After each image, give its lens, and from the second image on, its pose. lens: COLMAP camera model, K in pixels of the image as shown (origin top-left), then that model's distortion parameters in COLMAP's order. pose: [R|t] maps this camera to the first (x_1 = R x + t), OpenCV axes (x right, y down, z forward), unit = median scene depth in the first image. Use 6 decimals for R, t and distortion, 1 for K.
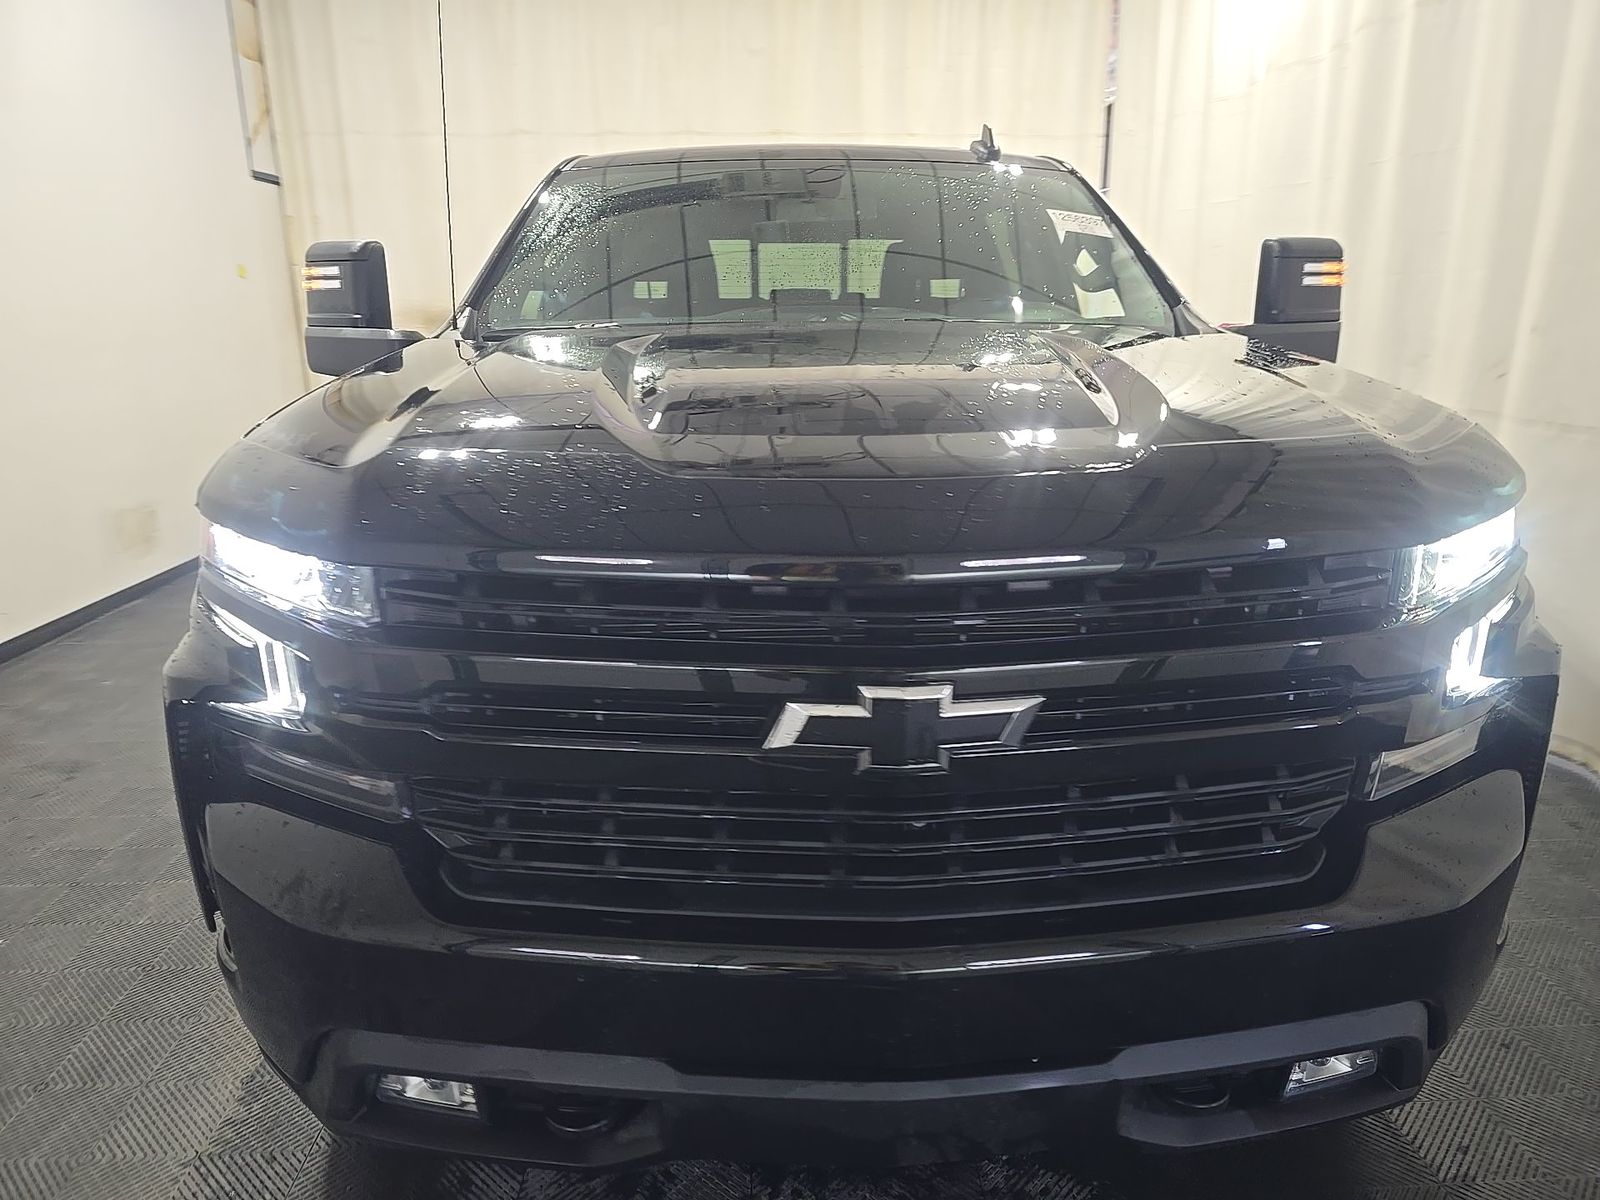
lens RADIAL K [[1086.3, 0, 800.0], [0, 1086.3, 600.0], [0, 0, 1]] dist [-0.003818, -0.004275]
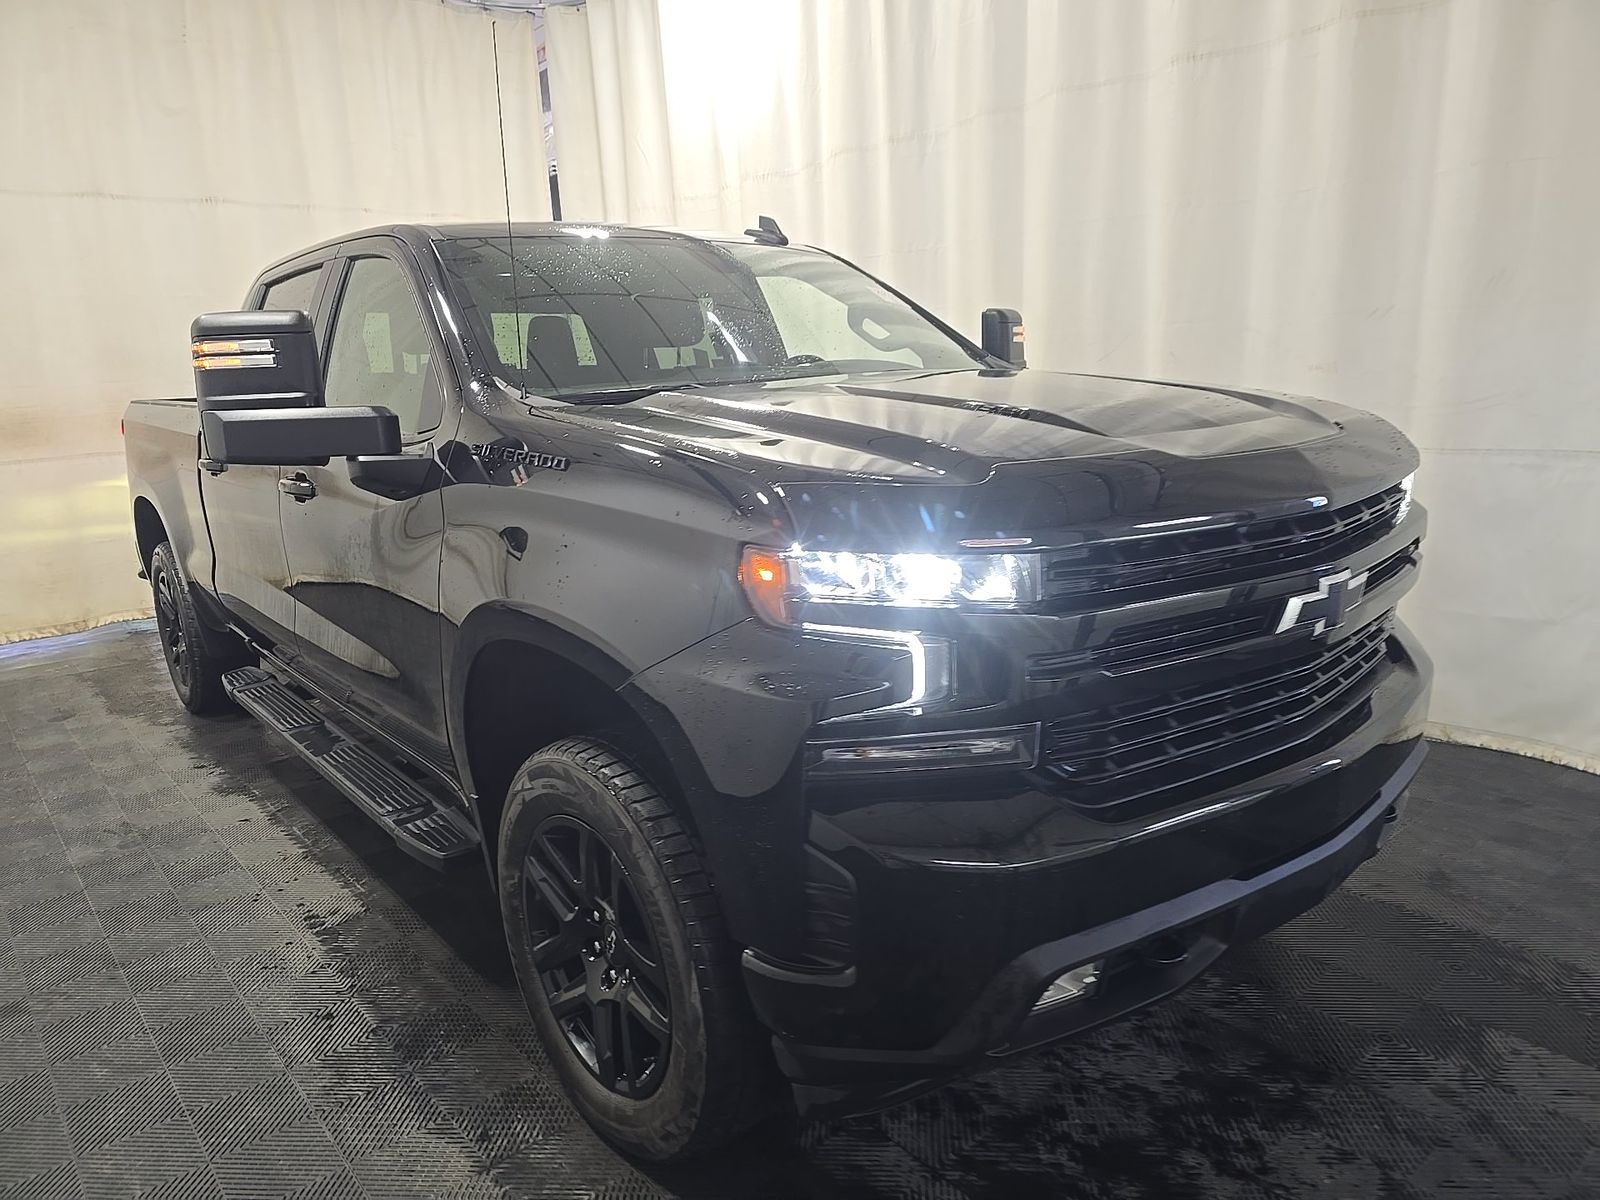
lens RADIAL K [[1086.3, 0, 800.0], [0, 1086.3, 600.0], [0, 0, 1]] dist [-0.003818, -0.004275]
pose [[0.804739, -0.153992, 0.573308, -1.302639], [0.194493, 0.980857, -0.009543, -0.018606], [-0.560864, 0.119184, 0.819284, 0.132796]]
